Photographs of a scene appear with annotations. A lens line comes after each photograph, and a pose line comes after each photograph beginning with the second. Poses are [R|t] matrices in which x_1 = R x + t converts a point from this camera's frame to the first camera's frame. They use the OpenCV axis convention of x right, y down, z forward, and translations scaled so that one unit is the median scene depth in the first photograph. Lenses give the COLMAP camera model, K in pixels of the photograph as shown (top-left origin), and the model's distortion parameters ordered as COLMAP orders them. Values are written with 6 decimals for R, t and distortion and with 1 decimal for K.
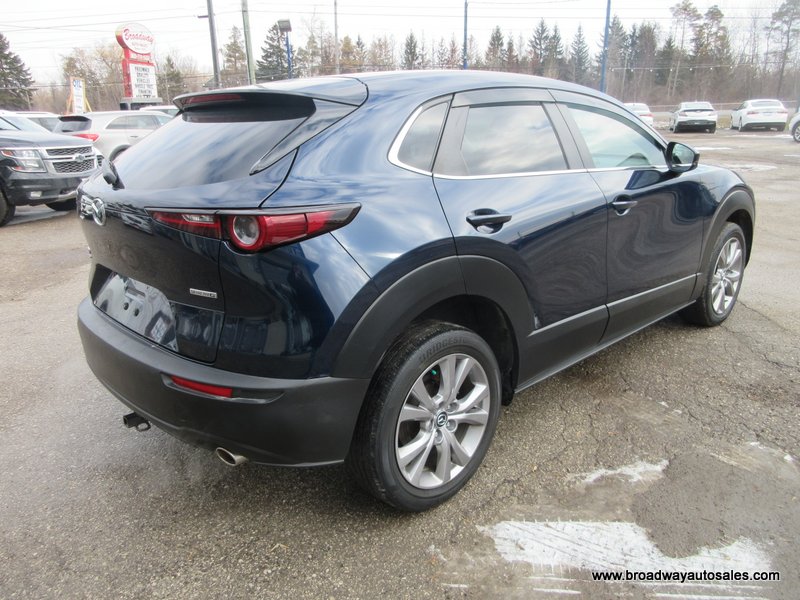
lens RADIAL K [[604.6, 0, 397.3], [0, 604.6, 301.8], [0, 0, 1]] dist [0.002036, 0.001524]
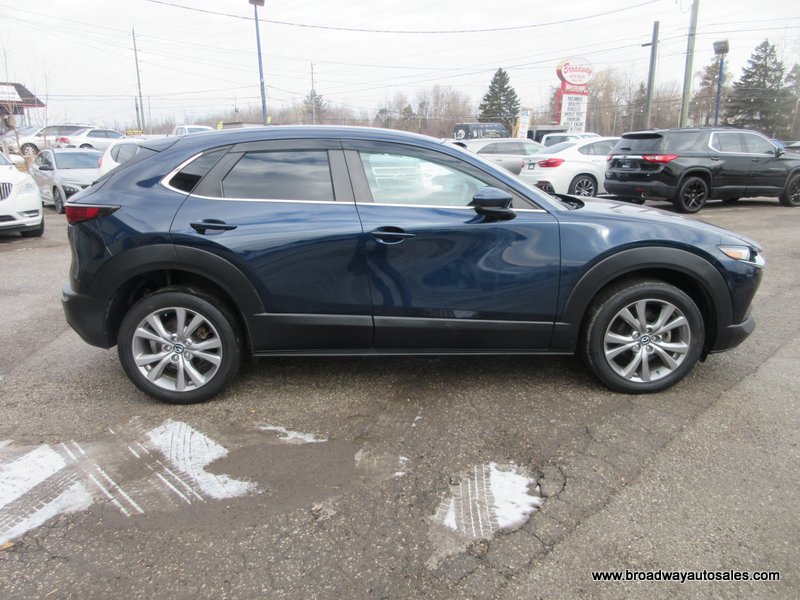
lens RADIAL K [[604.6, 0, 397.3], [0, 604.6, 301.8], [0, 0, 1]] dist [0.002036, 0.001524]
pose [[0.743566, 0.180913, -0.643724, 1.296491], [-0.204341, 0.978128, 0.038860, -0.089306], [0.636674, 0.102644, 0.764271, 0.127621]]
